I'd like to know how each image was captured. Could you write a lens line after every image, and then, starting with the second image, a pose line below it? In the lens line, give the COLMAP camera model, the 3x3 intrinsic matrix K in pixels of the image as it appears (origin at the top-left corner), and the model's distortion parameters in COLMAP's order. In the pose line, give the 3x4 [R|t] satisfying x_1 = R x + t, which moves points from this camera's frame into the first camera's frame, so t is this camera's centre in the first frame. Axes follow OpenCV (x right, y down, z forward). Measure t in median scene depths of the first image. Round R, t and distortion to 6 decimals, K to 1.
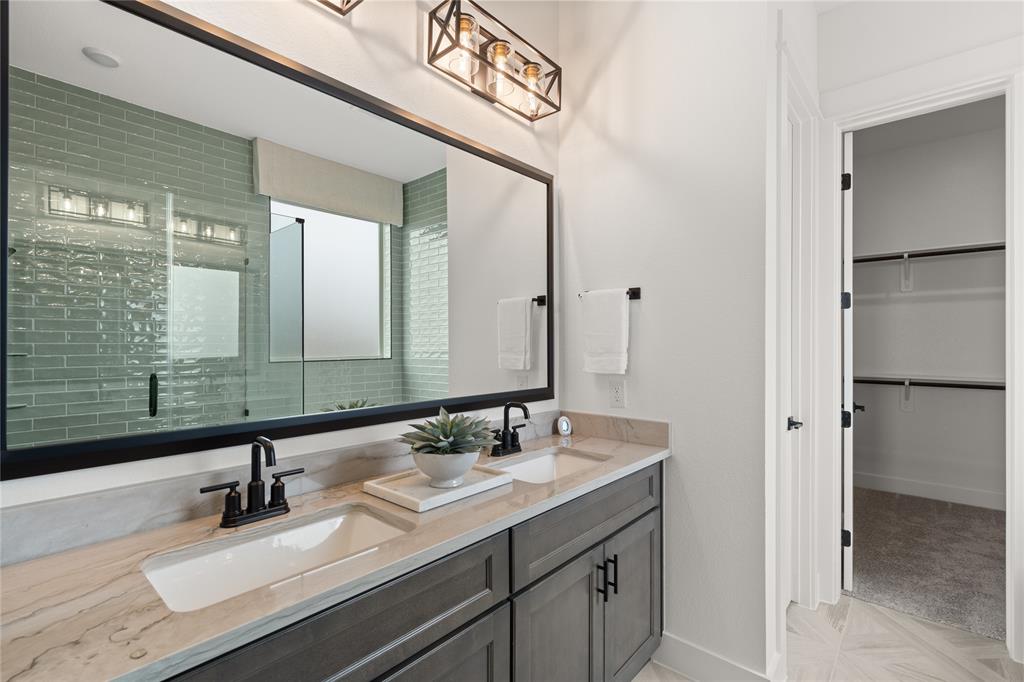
lens RADIAL K [[462.1, 0, 508.4], [0, 462.1, 345.0], [0, 0, 1]] dist [0.003427, 0.001171]
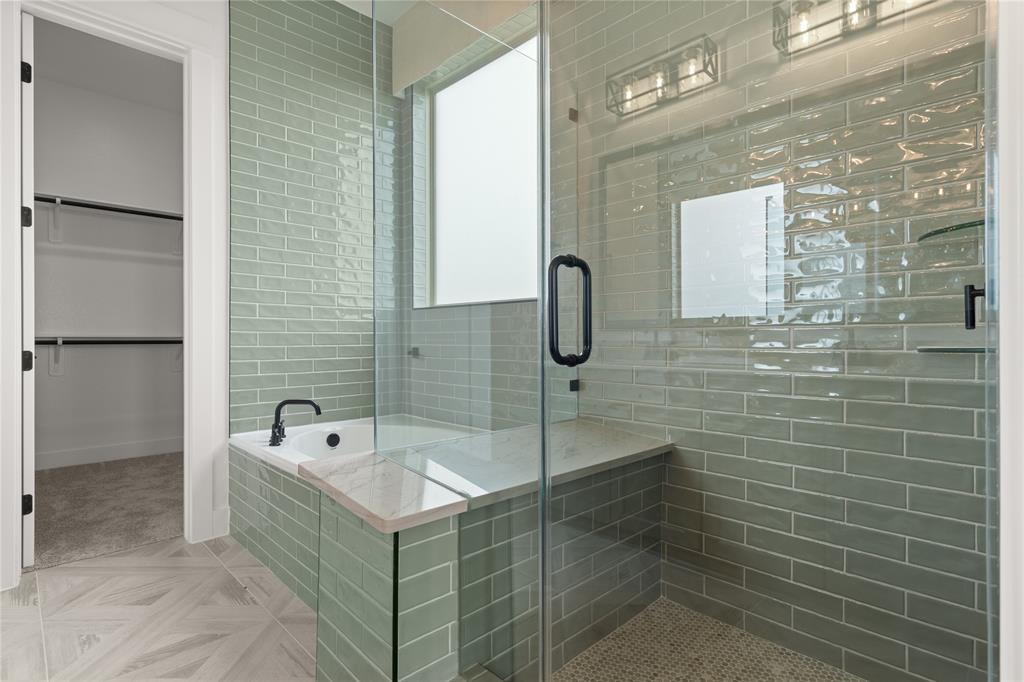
lens RADIAL K [[514.9, 0, 517.3], [0, 514.9, 339.8], [0, 0, 1]] dist [0.003352, 0.000883]
pose [[0.069133, -0.000462, 0.997607, -0.131481], [0.004005, 0.999992, 0.000186, 0.127645], [-0.997599, 0.003983, 0.069134, 0.062914]]
